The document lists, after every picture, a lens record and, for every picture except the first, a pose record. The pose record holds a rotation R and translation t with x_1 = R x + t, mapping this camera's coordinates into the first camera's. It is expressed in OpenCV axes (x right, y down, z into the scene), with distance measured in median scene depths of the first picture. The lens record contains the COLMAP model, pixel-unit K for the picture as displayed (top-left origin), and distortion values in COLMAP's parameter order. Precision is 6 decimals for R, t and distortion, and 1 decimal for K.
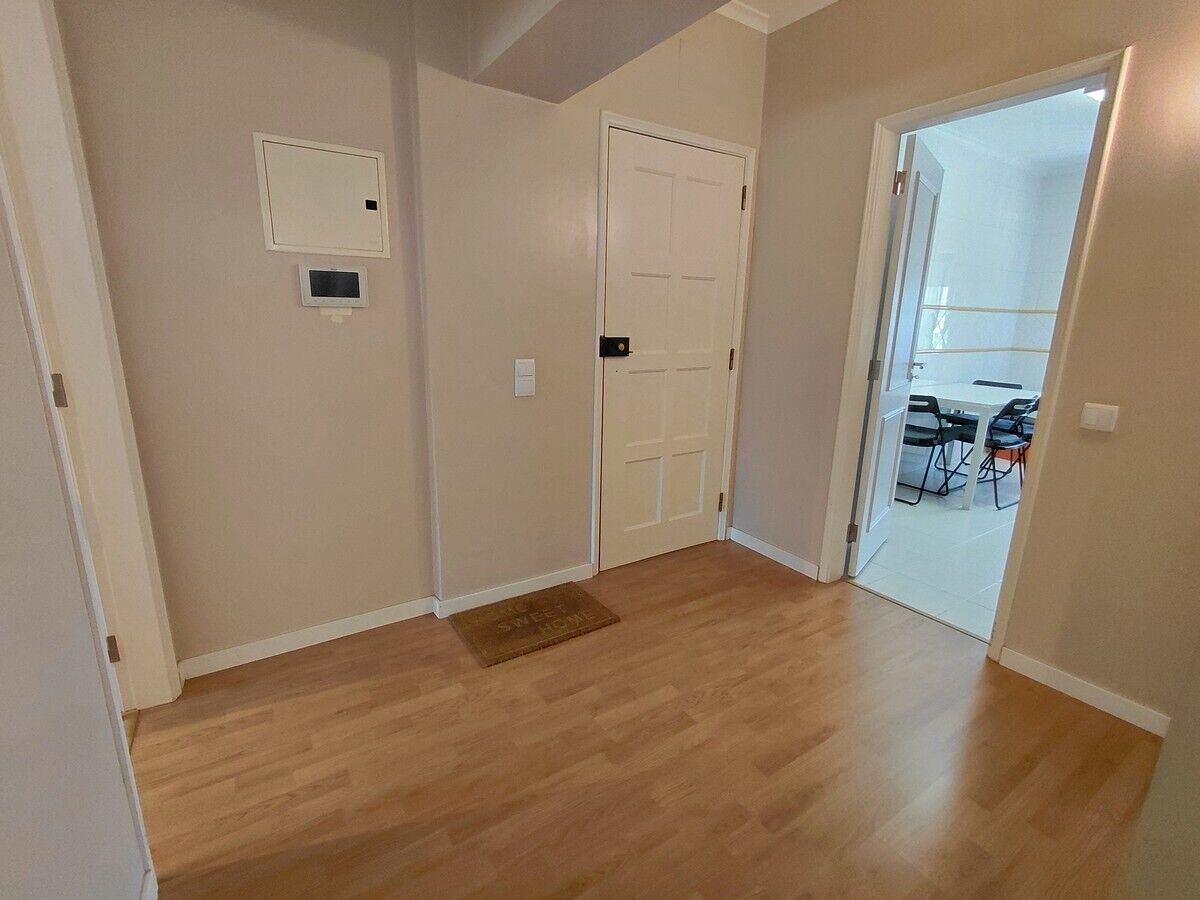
lens RADIAL K [[558.2, 0, 600.0], [0, 558.2, 451.6], [0, 0, 1]] dist [-0.008049, 0.002863]
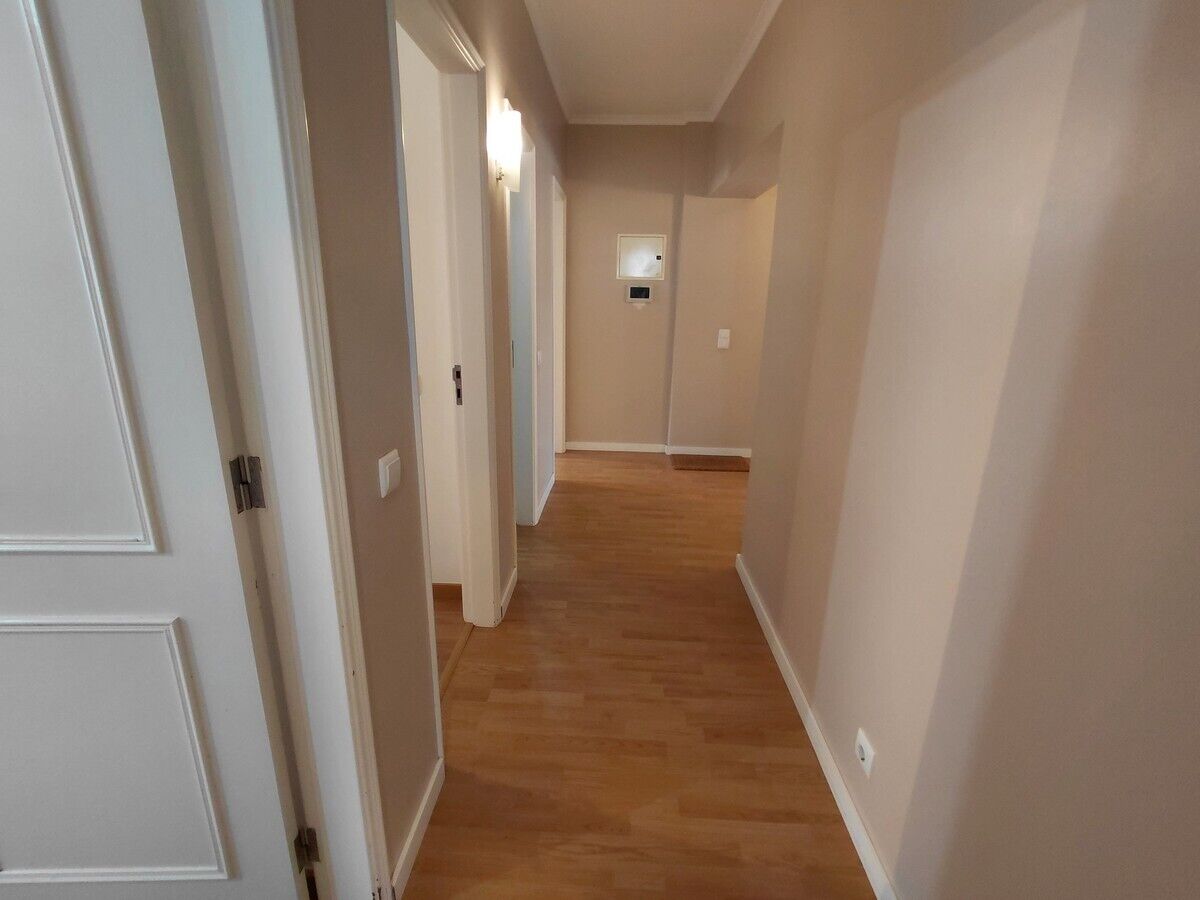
lens RADIAL K [[558.2, 0, 602.5], [0, 558.2, 454.8], [0, 0, 1]] dist [-0.008049, 0.002863]
pose [[0.820701, 0.166680, -0.546505, 0.801510], [-0.144793, 0.985952, 0.083270, 0.204038], [0.552707, 0.010791, 0.833306, -1.052006]]
